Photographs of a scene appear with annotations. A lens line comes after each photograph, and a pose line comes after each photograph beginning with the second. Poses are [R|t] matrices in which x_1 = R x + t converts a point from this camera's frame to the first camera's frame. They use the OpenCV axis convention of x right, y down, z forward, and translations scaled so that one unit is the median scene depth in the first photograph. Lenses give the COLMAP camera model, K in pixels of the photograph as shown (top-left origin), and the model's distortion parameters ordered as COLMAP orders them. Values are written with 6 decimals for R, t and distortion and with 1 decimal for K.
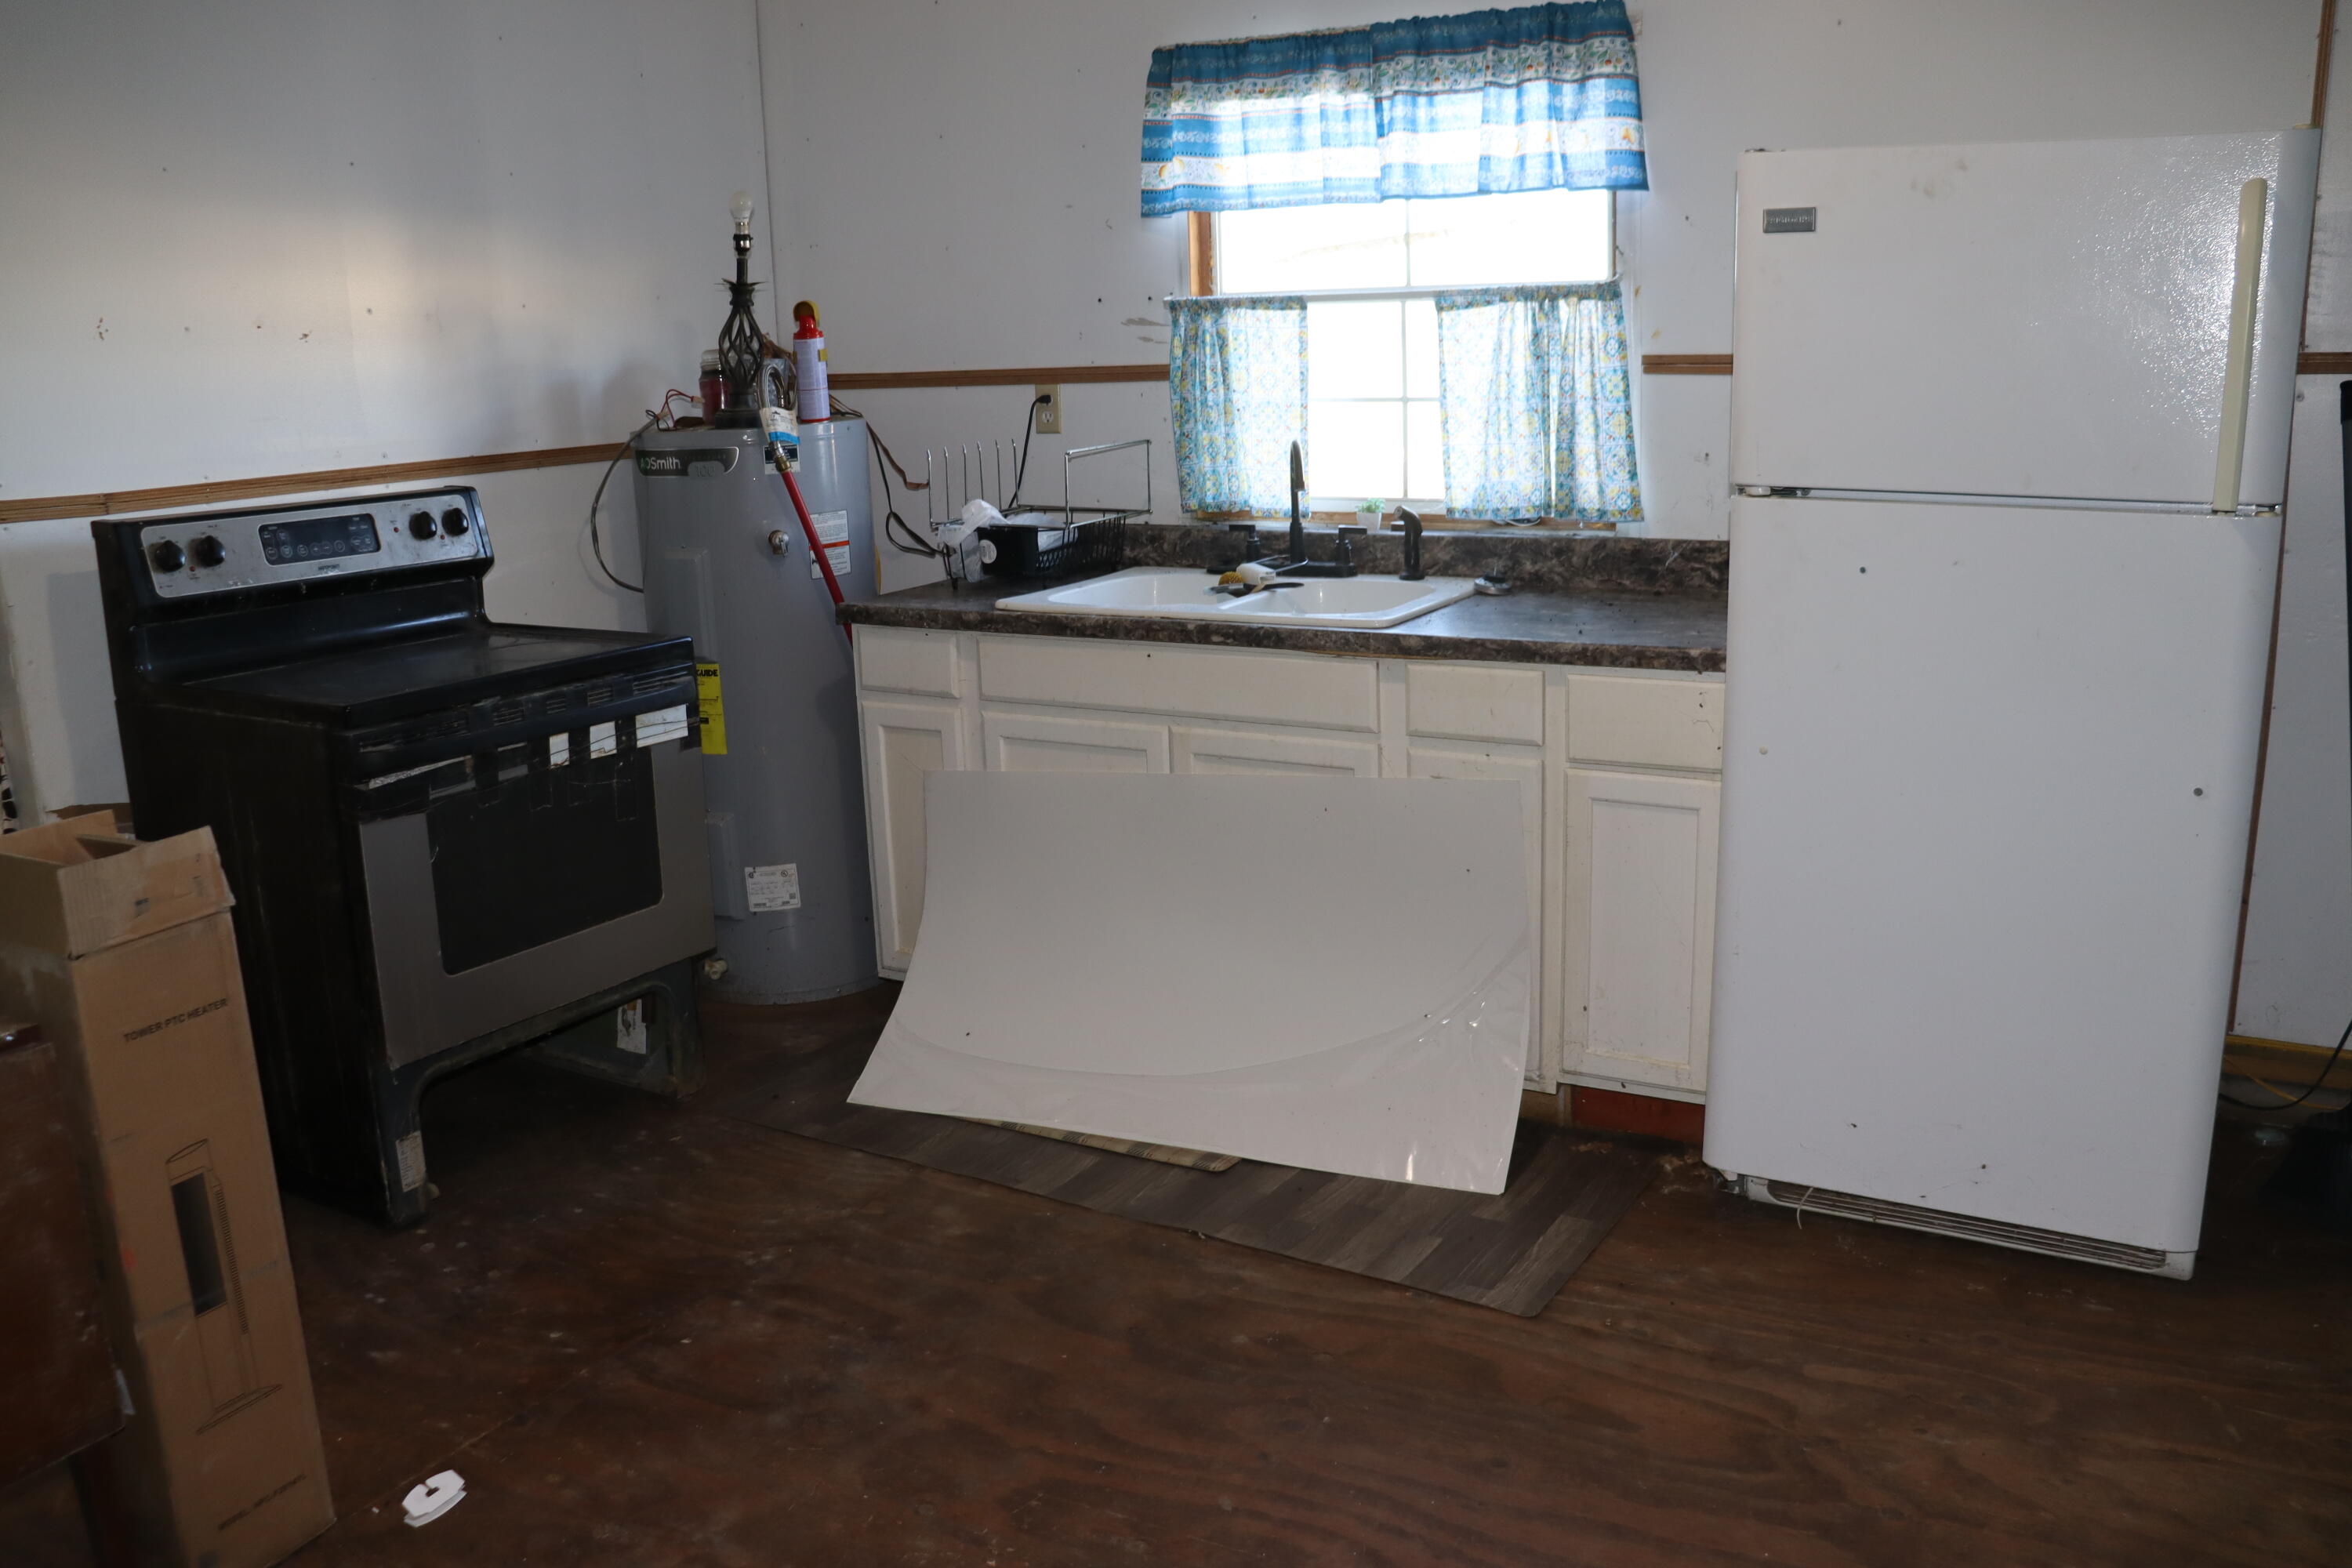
lens RADIAL K [[1960.2, 0, 1176.0], [0, 1960.2, 784.0], [0, 0, 1]] dist [-0.186189, 0.205020]
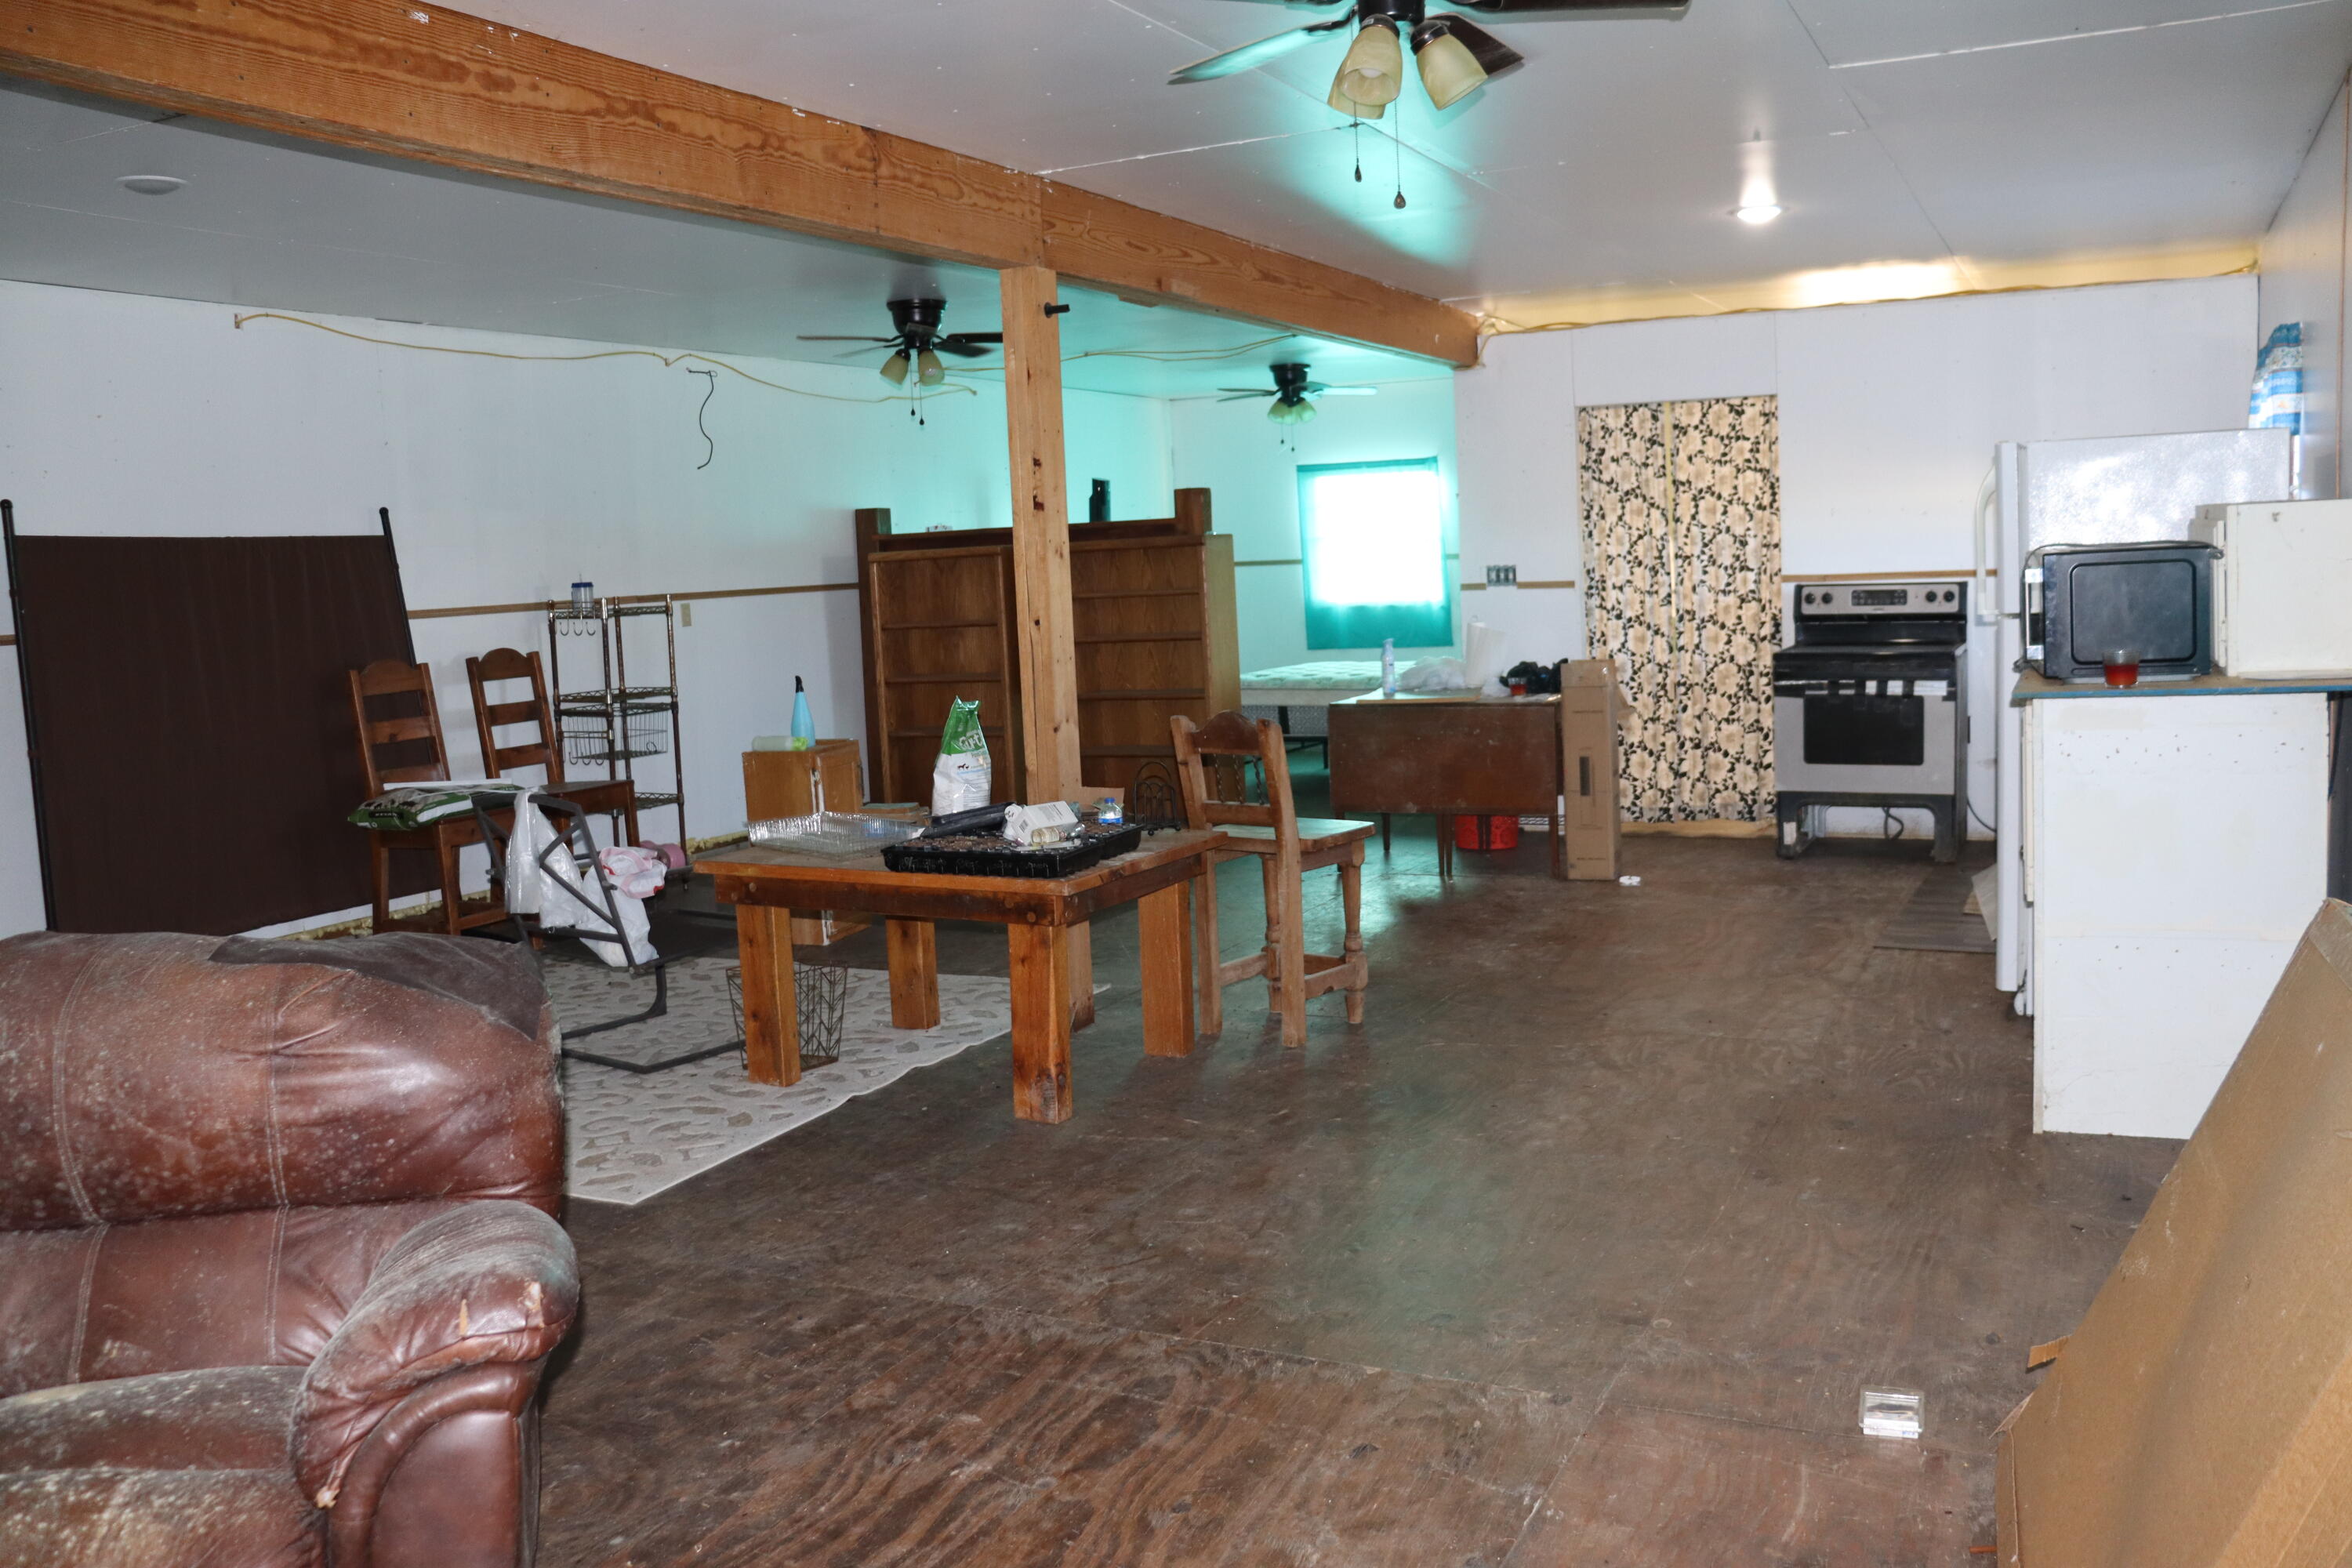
lens RADIAL K [[1960.2, 0, 1176.0], [0, 1960.2, 784.0], [0, 0, 1]] dist [-0.186189, 0.205020]
pose [[0.065563, 0.141990, -0.987694, 2.065399], [-0.182923, 0.974761, 0.127988, -0.048921], [0.980939, 0.172281, 0.089881, -0.065907]]
